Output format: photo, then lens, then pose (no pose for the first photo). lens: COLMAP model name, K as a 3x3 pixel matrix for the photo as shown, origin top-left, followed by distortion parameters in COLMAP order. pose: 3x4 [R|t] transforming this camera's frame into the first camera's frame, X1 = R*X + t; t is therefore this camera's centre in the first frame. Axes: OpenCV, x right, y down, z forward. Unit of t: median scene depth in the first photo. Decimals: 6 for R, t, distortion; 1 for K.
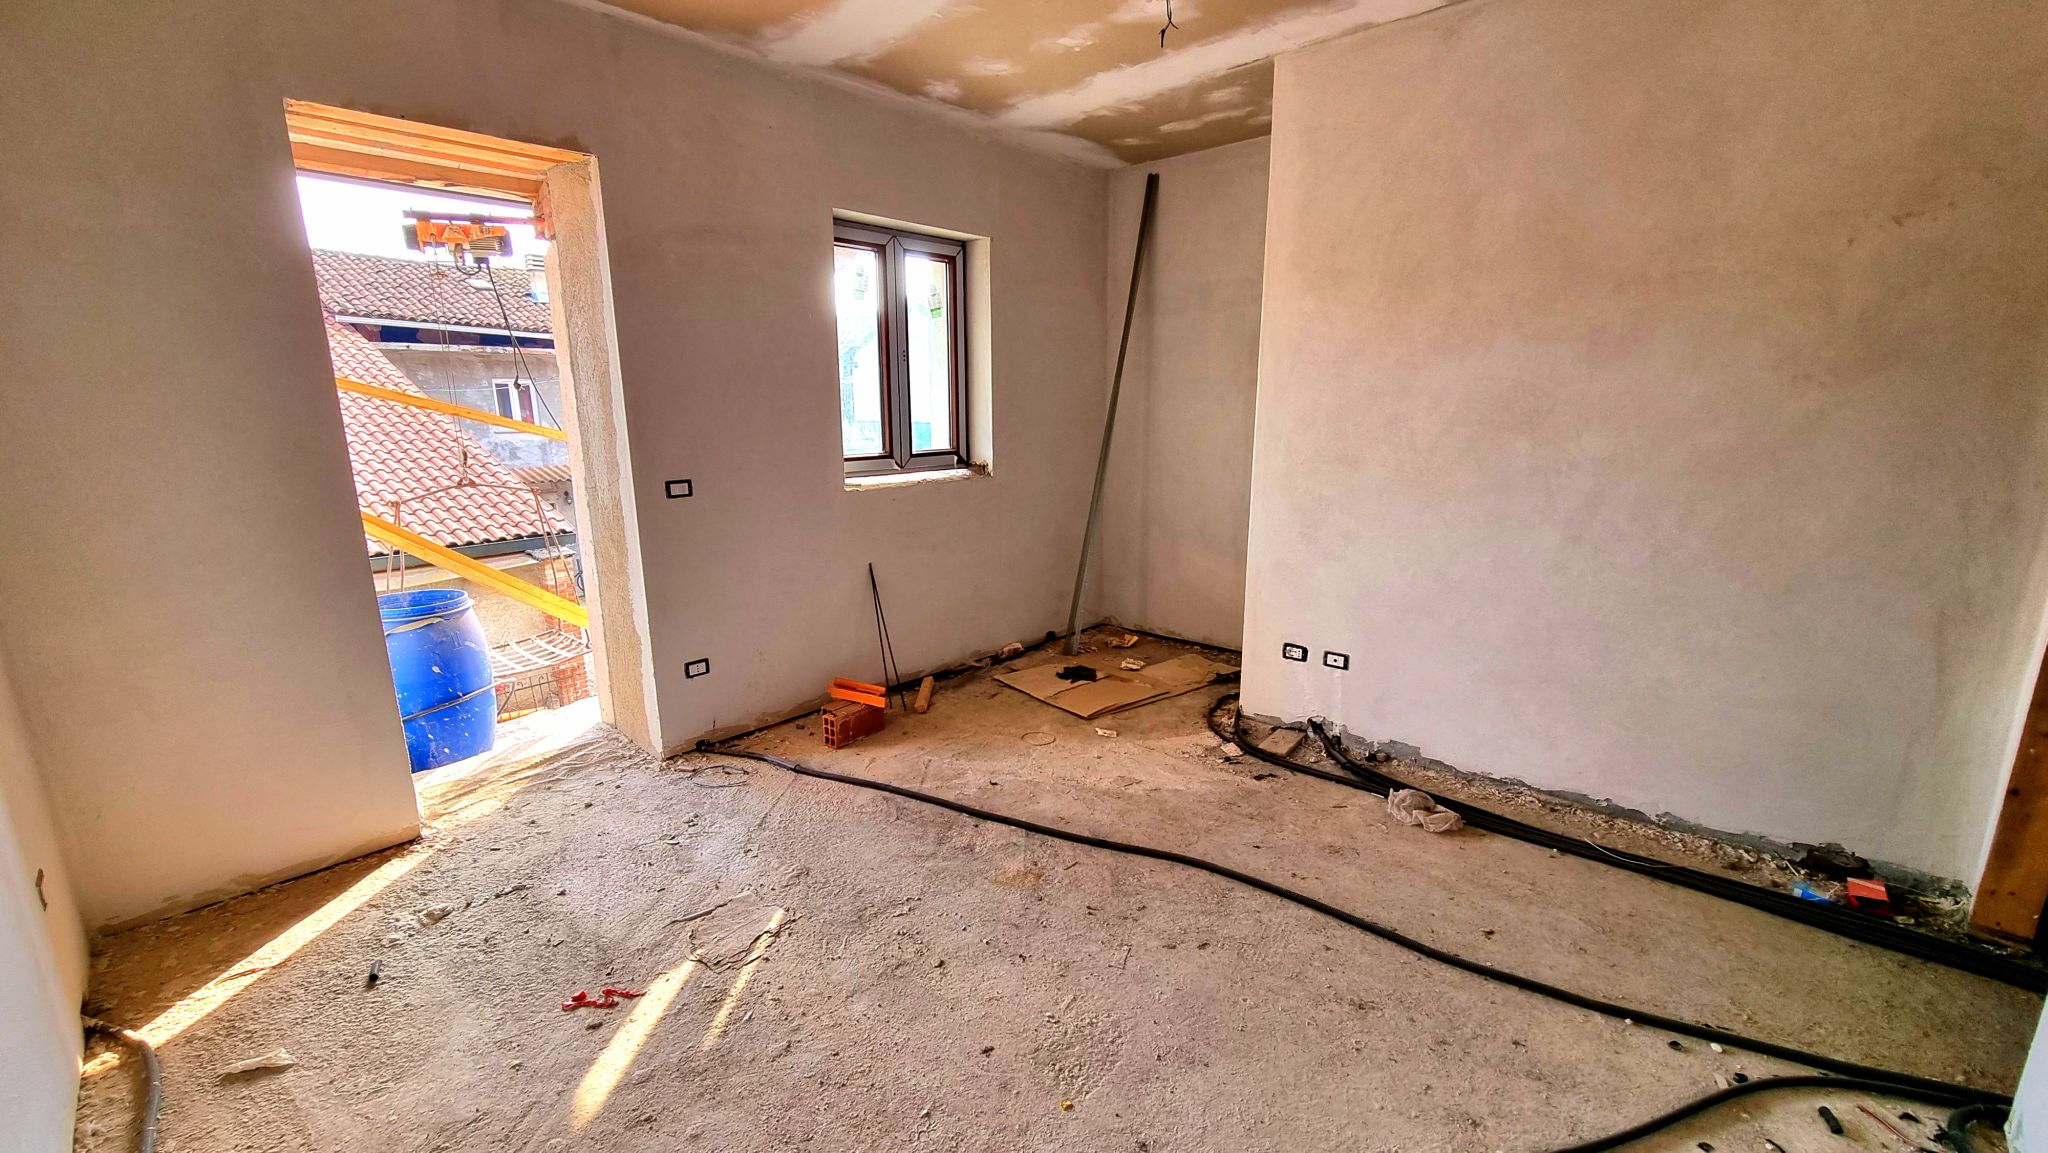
lens RADIAL K [[849.9, 0, 1016.6], [0, 849.9, 606.8], [0, 0, 1]] dist [-0.002036, -0.000180]
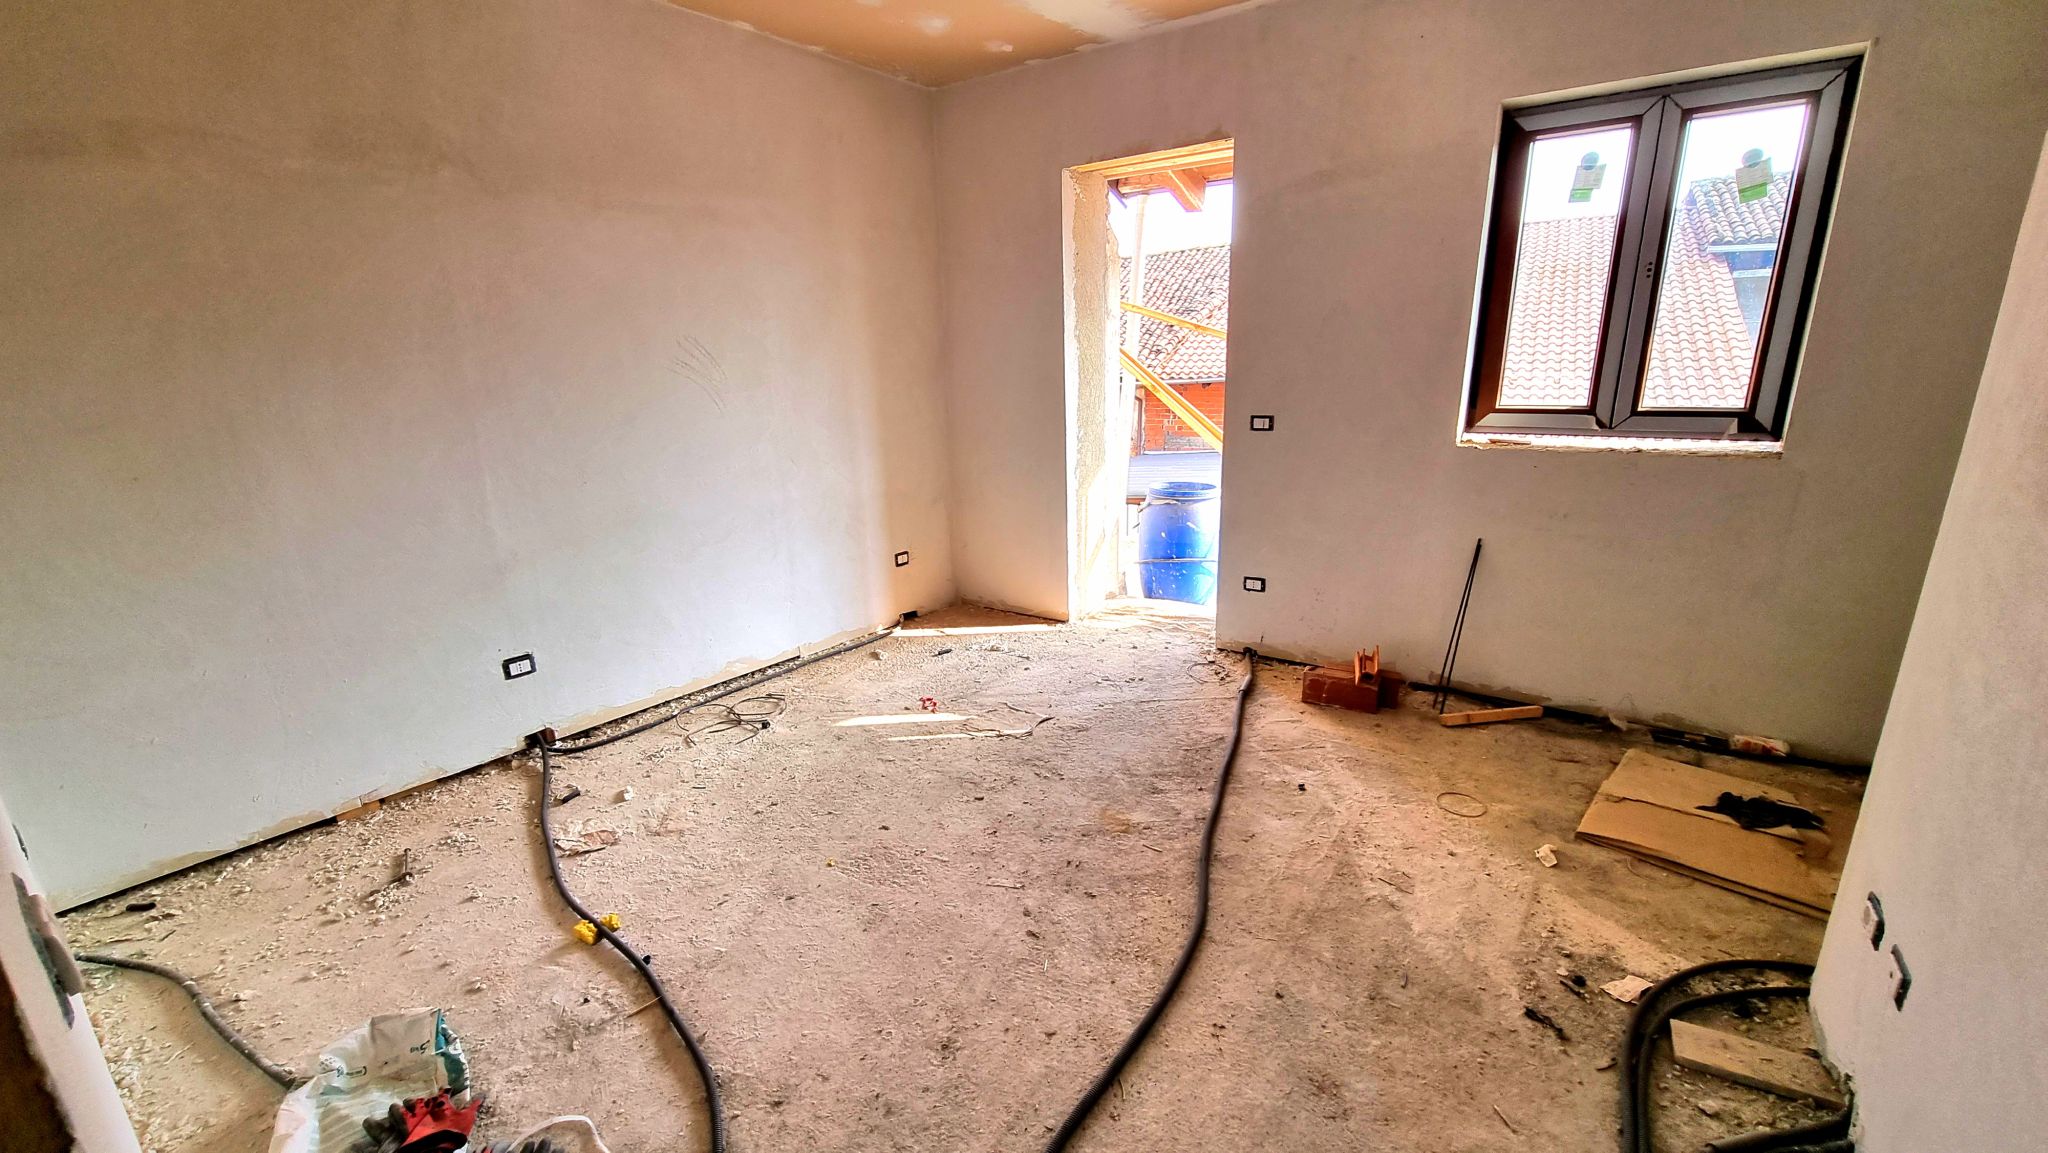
lens RADIAL K [[849.9, 0, 1016.6], [0, 849.9, 606.8], [0, 0, 1]] dist [-0.002036, -0.000180]
pose [[0.124934, 0.283712, -0.950736, 0.700368], [-0.211577, 0.943821, 0.253846, -0.125153], [0.969343, 0.169440, 0.177943, 0.521108]]
